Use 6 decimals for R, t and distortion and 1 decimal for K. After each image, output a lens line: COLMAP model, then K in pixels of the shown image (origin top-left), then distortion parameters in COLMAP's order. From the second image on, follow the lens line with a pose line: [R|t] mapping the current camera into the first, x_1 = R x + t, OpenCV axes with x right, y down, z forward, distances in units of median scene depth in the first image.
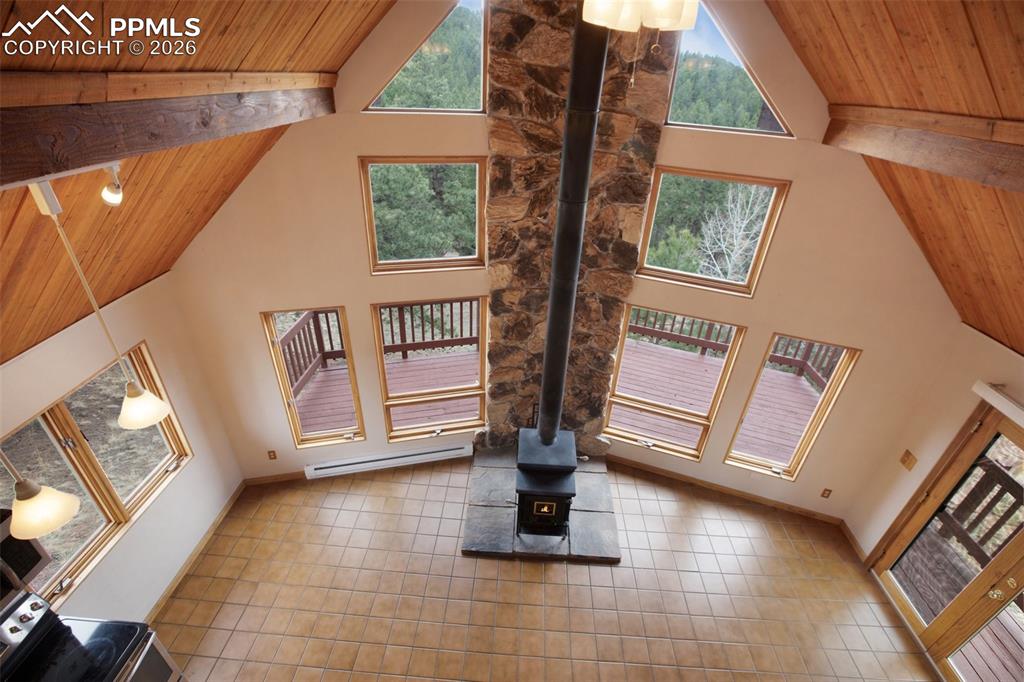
lens RADIAL K [[468.9, 0, 516.1], [0, 468.9, 343.8], [0, 0, 1]] dist [-0.038745, 0.009311]
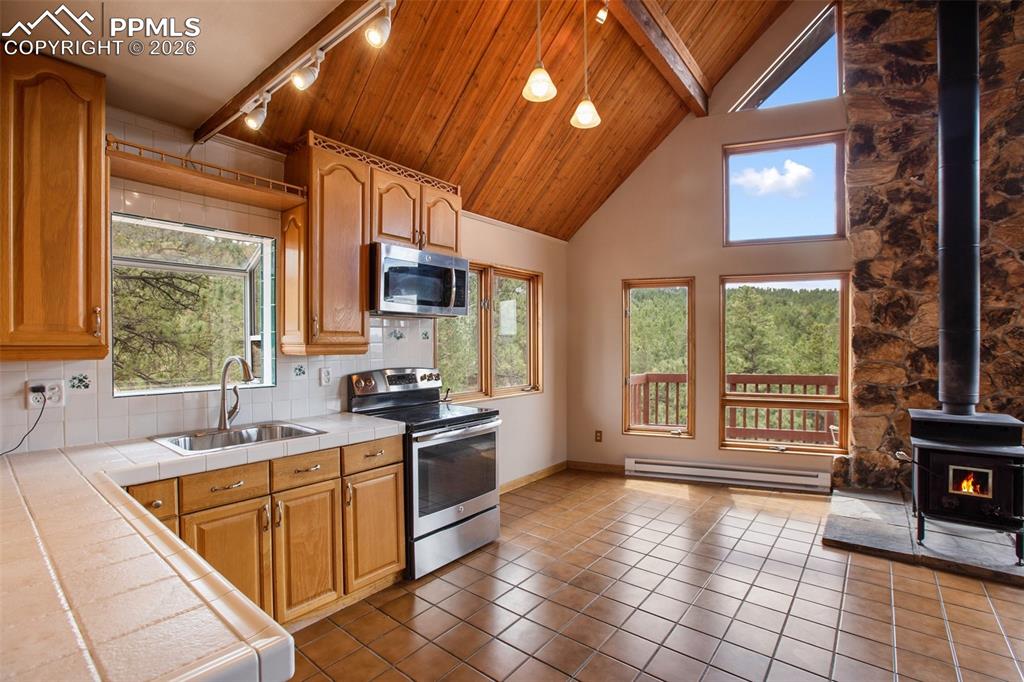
lens RADIAL K [[468.9, 0, 507.4], [0, 468.9, 348.0], [0, 0, 1]] dist [-0.038745, 0.009311]
pose [[0.802237, -0.042569, -0.595487, -0.072372], [-0.275175, 0.858815, -0.432107, 0.635490], [0.529807, 0.510515, 0.677259, 0.104864]]
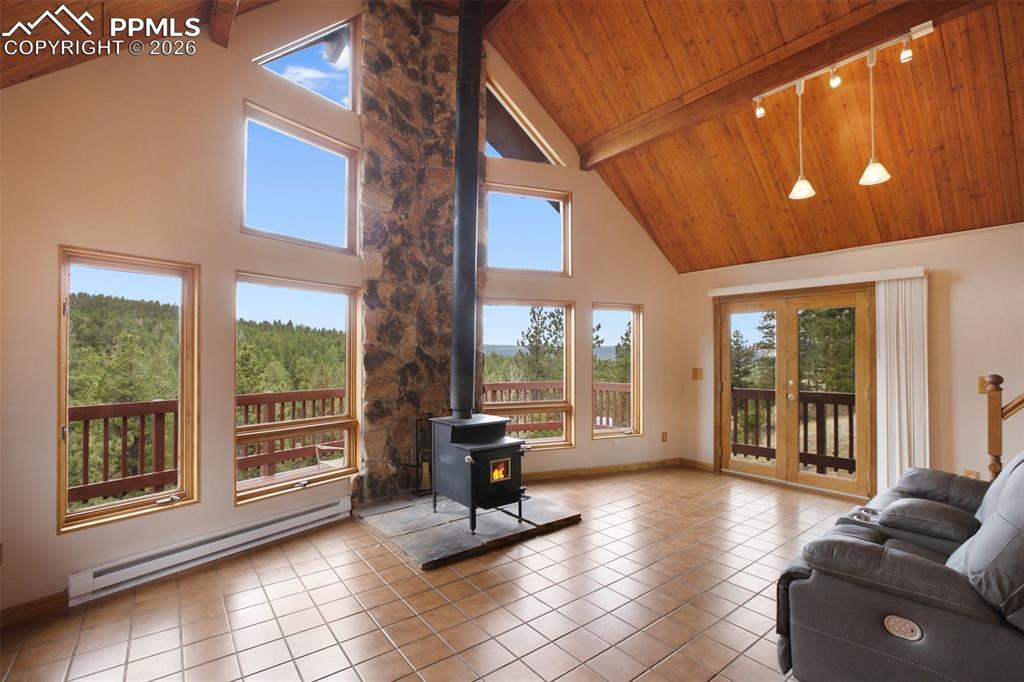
lens RADIAL K [[468.9, 0, 515.2], [0, 468.9, 345.4], [0, 0, 1]] dist [-0.038745, 0.009311]
pose [[0.758145, -0.032303, 0.651285, -0.455169], [0.367612, 0.846105, -0.385962, 0.487437], [-0.538588, 0.532036, 0.653346, 0.296670]]
